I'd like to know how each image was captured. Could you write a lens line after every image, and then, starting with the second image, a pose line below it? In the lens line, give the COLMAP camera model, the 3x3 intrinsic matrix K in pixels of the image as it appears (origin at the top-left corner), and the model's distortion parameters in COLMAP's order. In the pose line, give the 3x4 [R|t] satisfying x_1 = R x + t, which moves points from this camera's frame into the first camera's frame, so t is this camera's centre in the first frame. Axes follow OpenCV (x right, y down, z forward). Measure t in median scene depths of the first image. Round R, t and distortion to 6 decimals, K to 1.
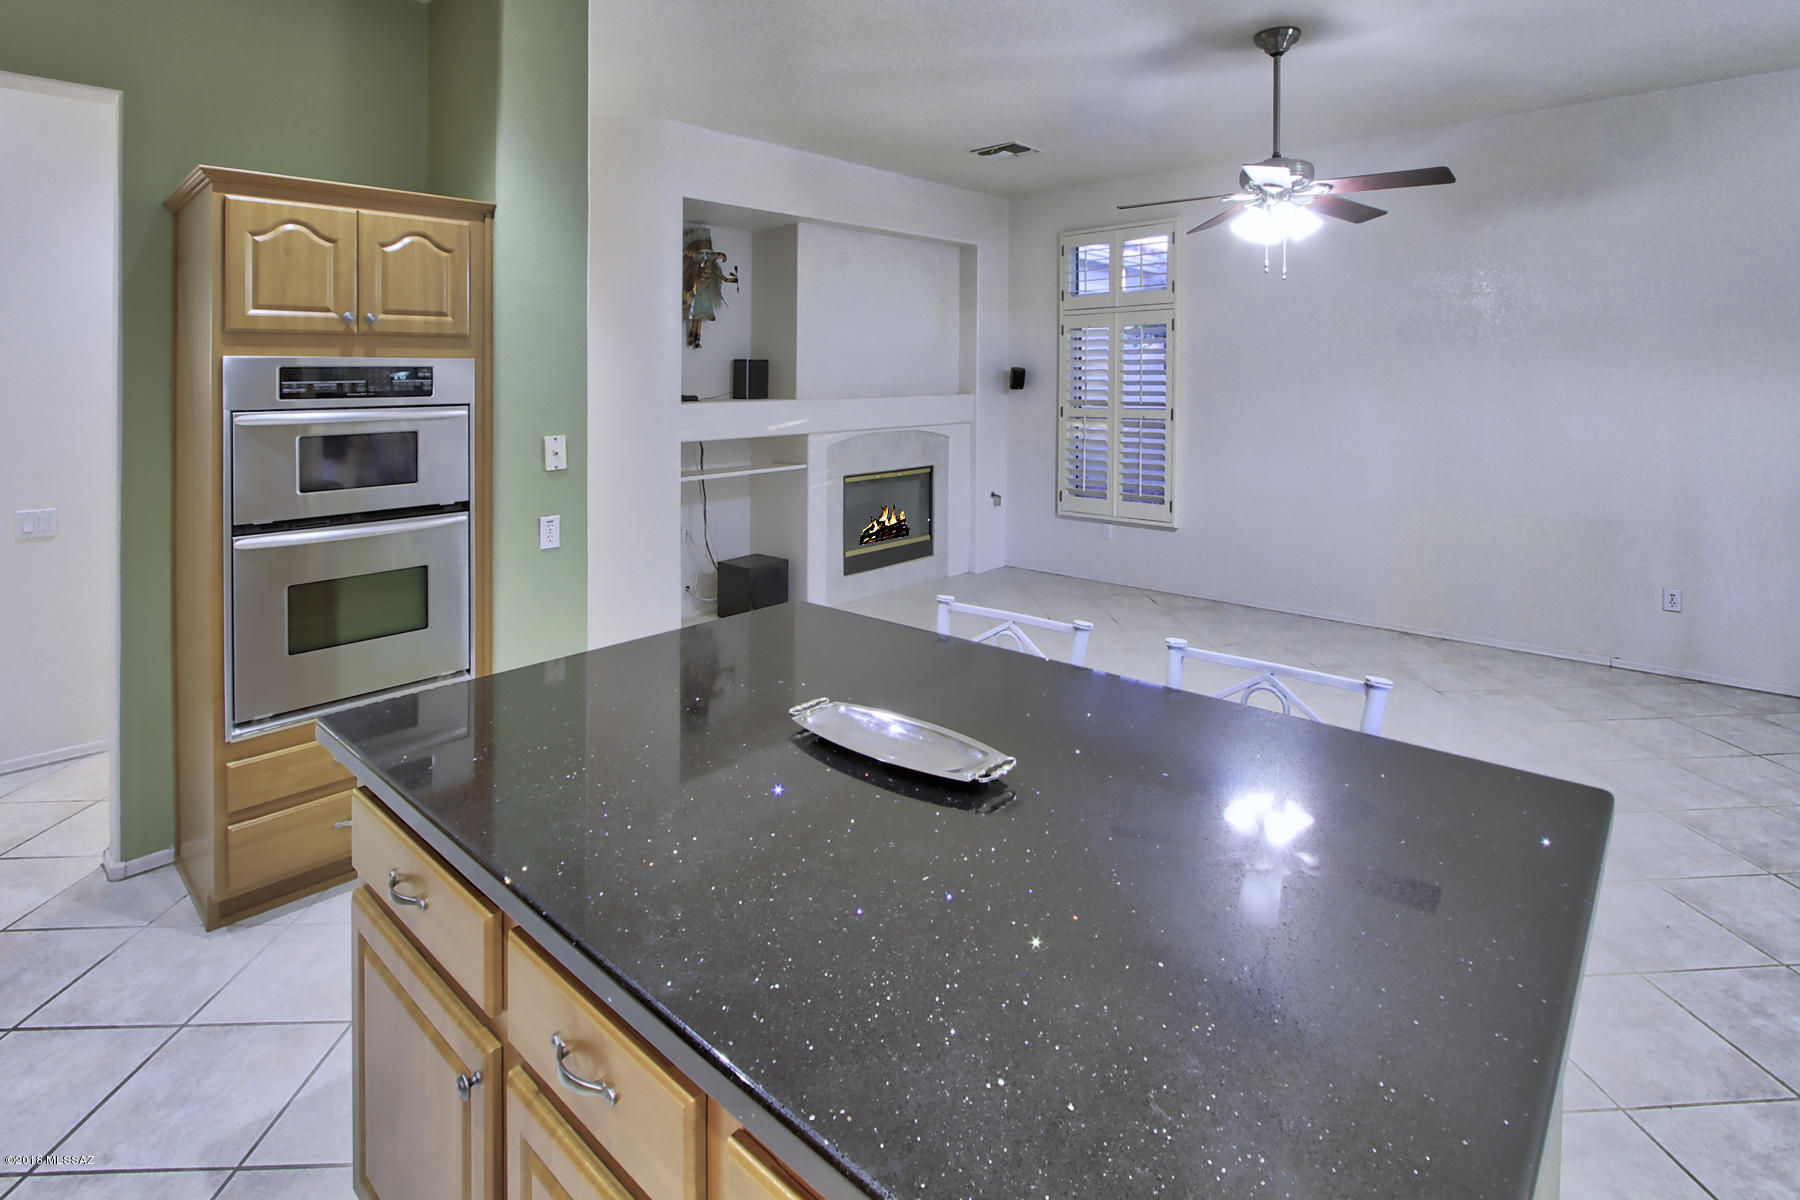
lens RADIAL K [[878.0, 0, 897.7], [0, 878.0, 571.7], [0, 0, 1]] dist [-0.018671, 0.000567]
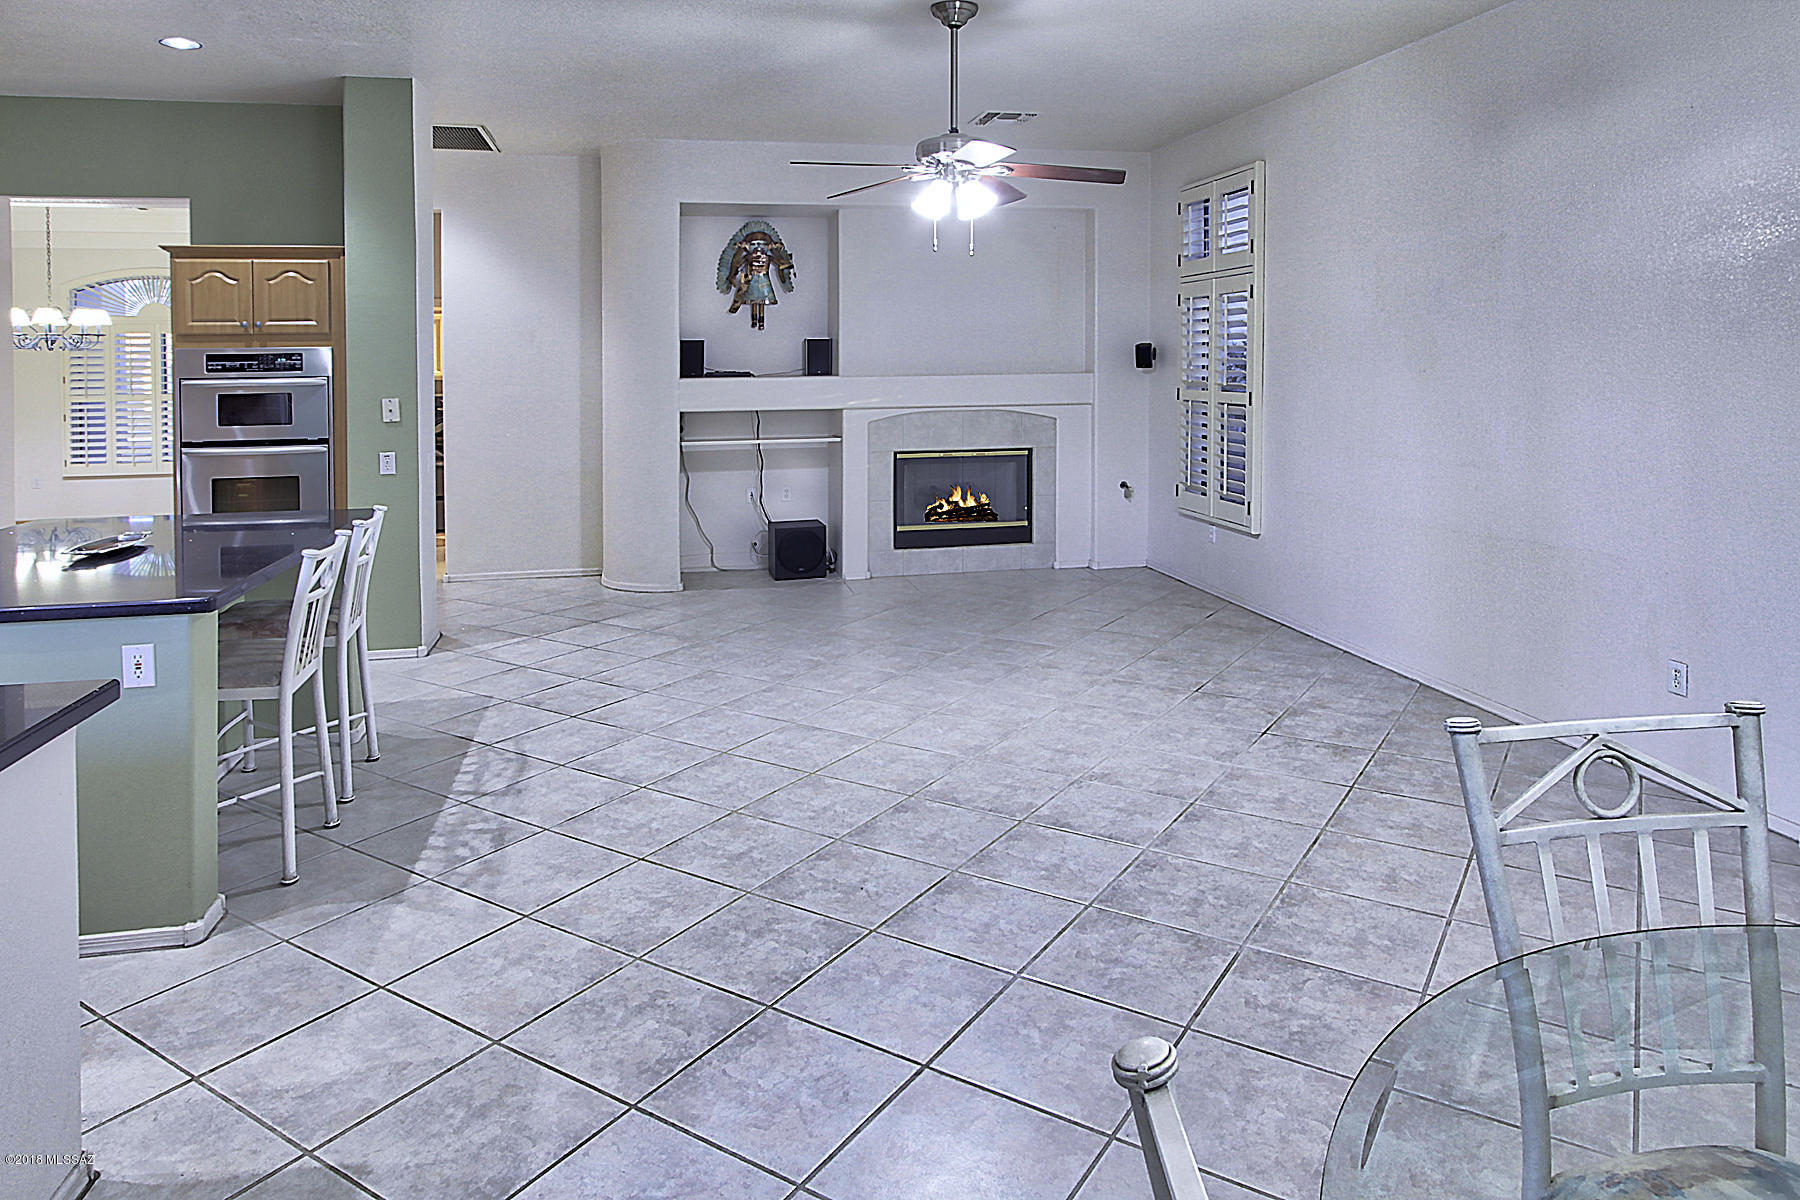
lens RADIAL K [[1079.2, 0, 1006.5], [0, 1079.2, 593.9], [0, 0, 1]] dist [-0.001498, -0.002403]
pose [[0.841842, 0.113512, -0.527652, 0.781461], [-0.111415, 0.993126, 0.035890, -0.004471], [0.528099, 0.028575, 0.848702, 0.005732]]
